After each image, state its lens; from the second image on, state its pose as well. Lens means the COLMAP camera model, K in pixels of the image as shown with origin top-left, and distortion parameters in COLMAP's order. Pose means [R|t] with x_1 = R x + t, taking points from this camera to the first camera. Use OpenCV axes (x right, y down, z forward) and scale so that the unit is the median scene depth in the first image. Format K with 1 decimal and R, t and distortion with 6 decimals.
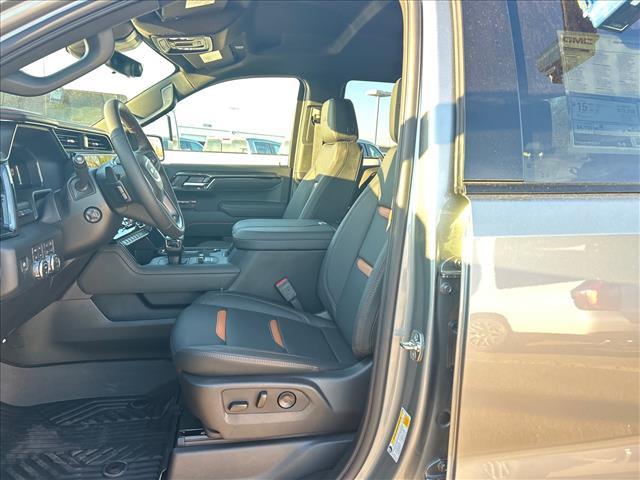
lens RADIAL K [[475.3, 0, 320.0], [0, 475.3, 240.0], [0, 0, 1]] dist [0.002917, -0.001311]
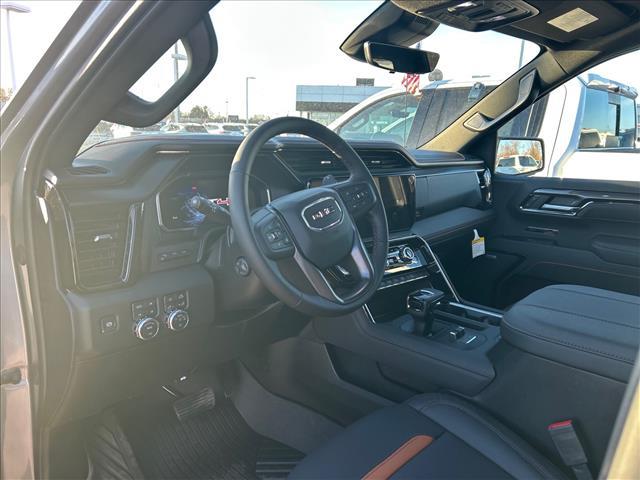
lens RADIAL K [[475.3, 0, 320.0], [0, 475.3, 240.0], [0, 0, 1]] dist [0.002917, -0.001311]
pose [[0.590950, 0.149131, -0.792804, 0.111203], [-0.132337, 0.987372, 0.087088, -0.093167], [0.795780, 0.053452, 0.603223, 0.317536]]
